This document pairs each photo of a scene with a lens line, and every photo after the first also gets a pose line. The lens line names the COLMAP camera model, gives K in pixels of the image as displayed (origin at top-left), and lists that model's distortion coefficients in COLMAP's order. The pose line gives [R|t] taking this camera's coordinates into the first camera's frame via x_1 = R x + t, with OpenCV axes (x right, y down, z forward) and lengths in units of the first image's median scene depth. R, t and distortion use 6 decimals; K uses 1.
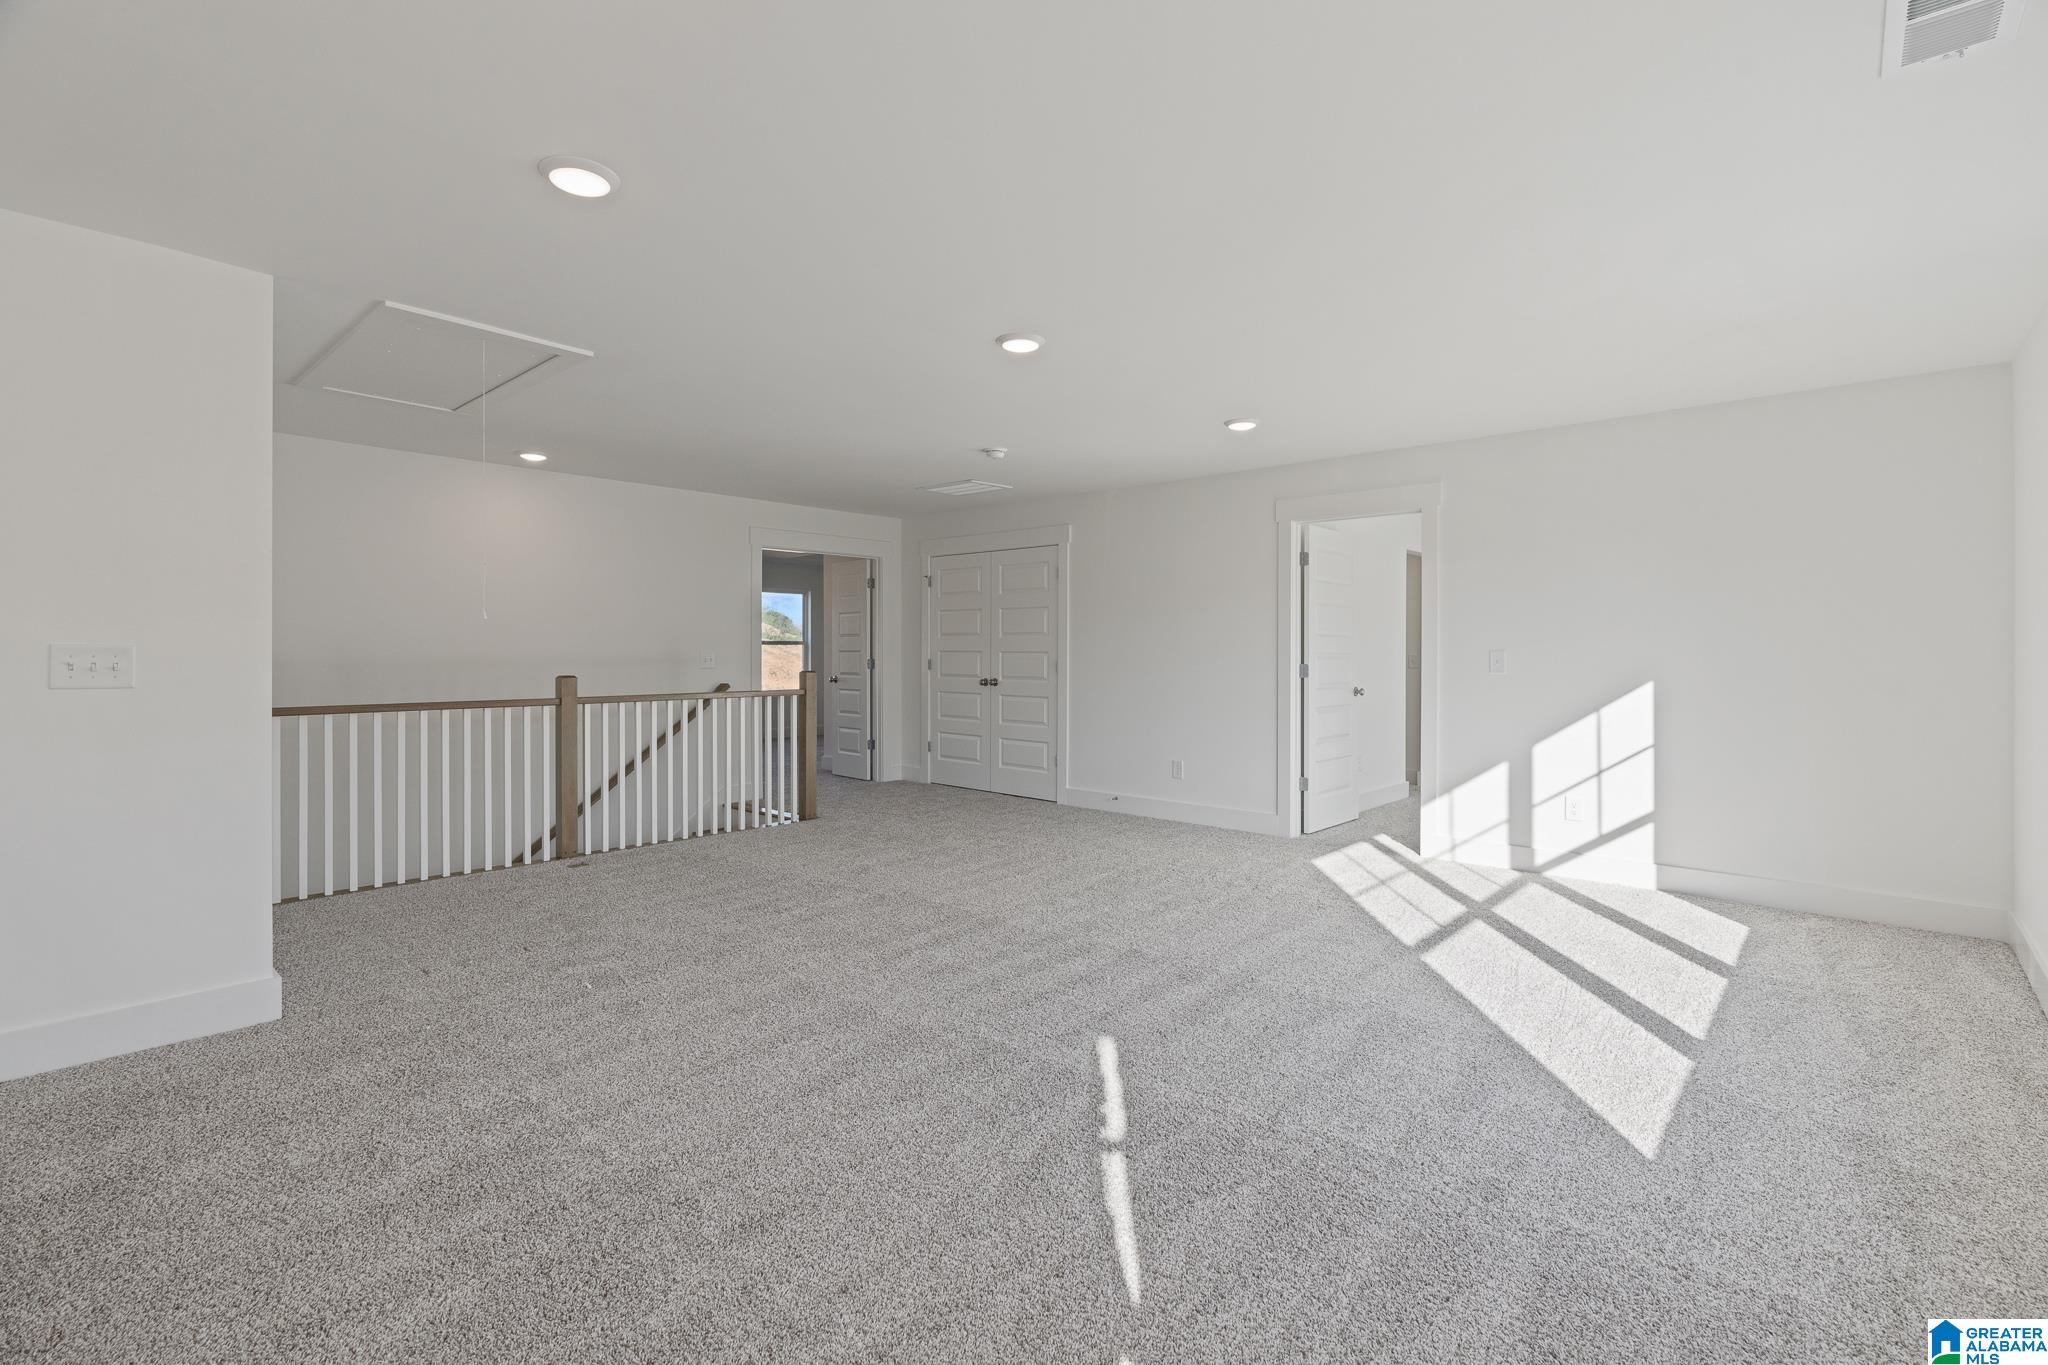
lens RADIAL K [[923.6, 0, 1024.0], [0, 923.6, 682.5], [0, 0, 1]] dist [-0.004213, 0.000103]
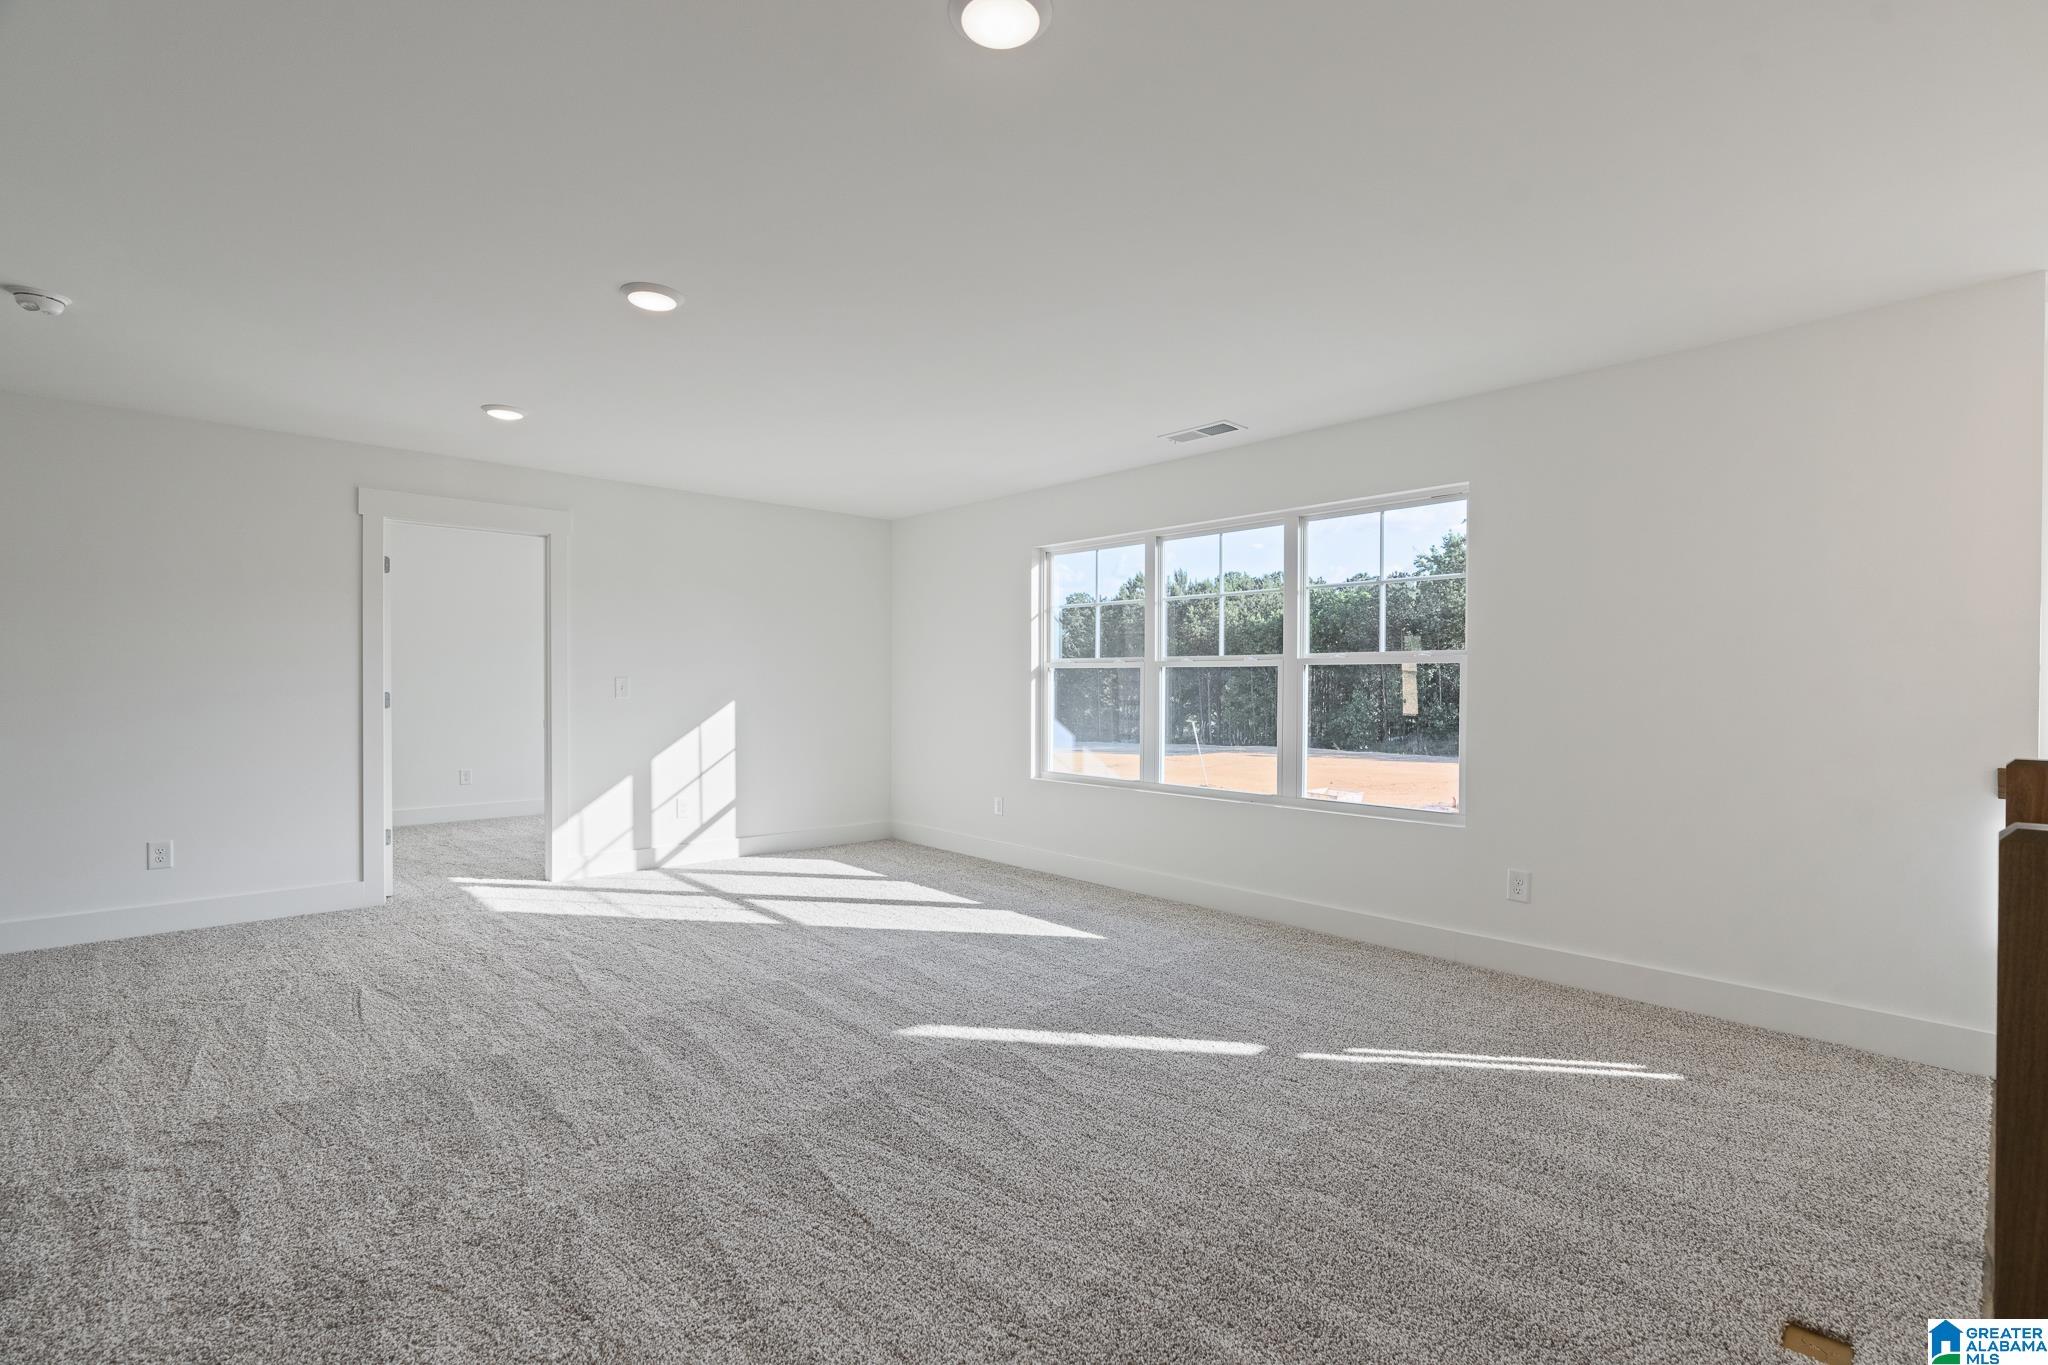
lens RADIAL K [[932.9, 0, 1024.0], [0, 932.9, 682.5], [0, 0, 1]] dist [-0.001936, 0.000610]
pose [[0.088363, -0.000210, 0.996088, -0.594405], [0.024617, 0.999695, -0.001973, -0.013859], [-0.995784, 0.024695, 0.088341, 0.447325]]
